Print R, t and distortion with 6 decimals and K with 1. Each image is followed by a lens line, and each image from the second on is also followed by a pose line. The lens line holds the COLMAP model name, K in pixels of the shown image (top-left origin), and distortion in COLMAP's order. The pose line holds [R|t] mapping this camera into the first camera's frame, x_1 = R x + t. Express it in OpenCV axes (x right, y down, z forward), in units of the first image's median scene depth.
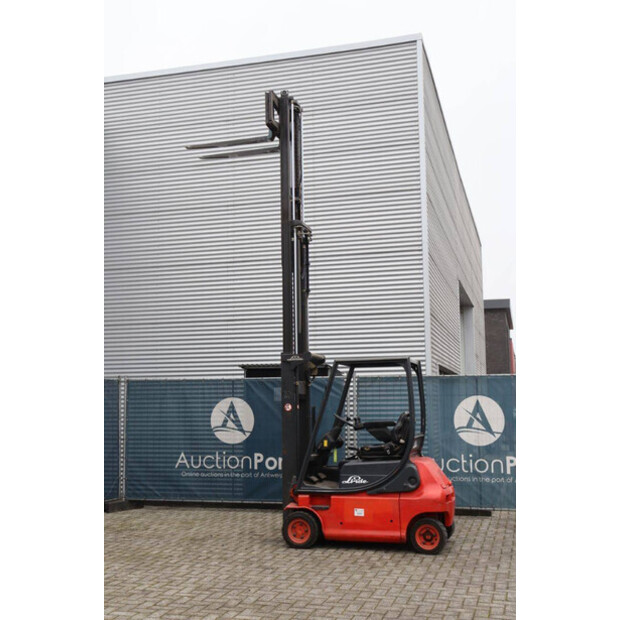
lens RADIAL K [[774.6, 0, 302.6], [0, 774.6, 301.2], [0, 0, 1]] dist [0.028212, 0.000000]
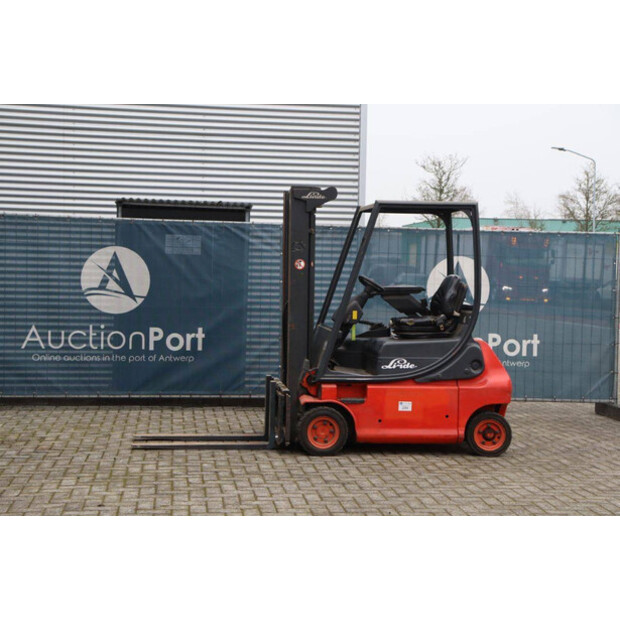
lens RADIAL K [[1049.6, 0, 310.5], [0, 1049.6, 303.0], [0, 0, 1]] dist [0.188297, 0.000000]
pose [[0.919385, 0.016516, 0.393011, -0.305697], [-0.082319, 0.985073, 0.151177, 0.020076], [-0.384648, -0.171342, 0.907021, 0.094504]]
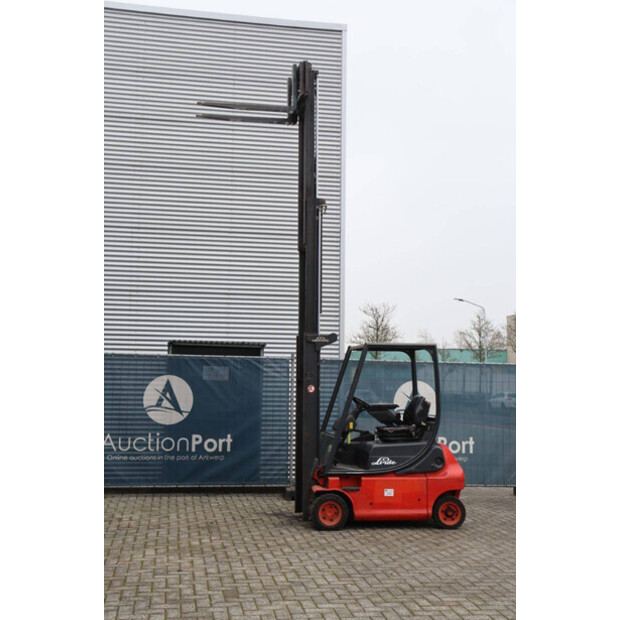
lens RADIAL K [[774.6, 0, 307.8], [0, 774.6, 308.6], [0, 0, 1]] dist [0.028212, 0.000000]
pose [[0.902702, 0.067095, 0.425003, -0.352497], [-0.082561, 0.996422, 0.018056, 0.014569], [-0.422271, -0.051388, 0.905012, 0.094989]]
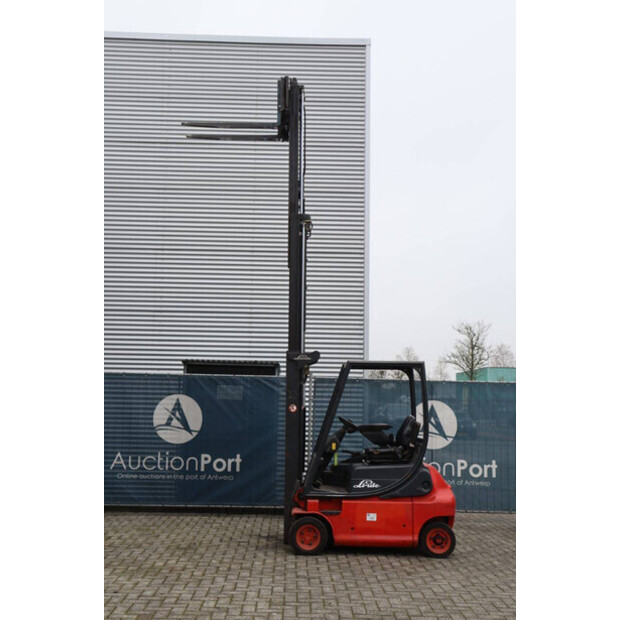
lens RADIAL K [[774.6, 0, 307.8], [0, 774.6, 304.3], [0, 0, 1]] dist [0.028212, 0.000000]
pose [[0.955537, 0.065896, 0.287413, -0.225233], [-0.068055, 0.997678, -0.002486, 0.007920], [-0.286910, -0.017184, 0.957804, 0.062966]]
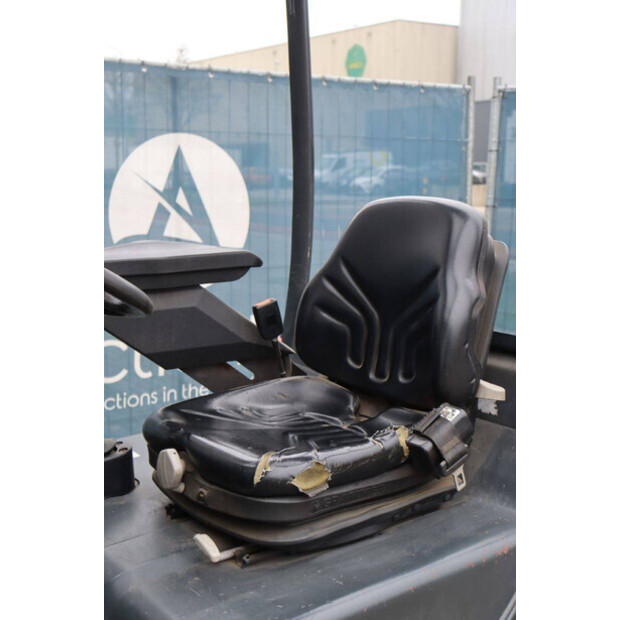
lens RADIAL K [[918.0, 0, 313.8], [0, 918.0, 307.3], [0, 0, 1]] dist [0.033333, 0.000000]
pose [[0.628779, -0.106880, 0.770203, -0.027655], [-0.113556, 0.967268, 0.226932, 0.094937], [-0.769247, -0.230151, 0.596061, 0.692696]]
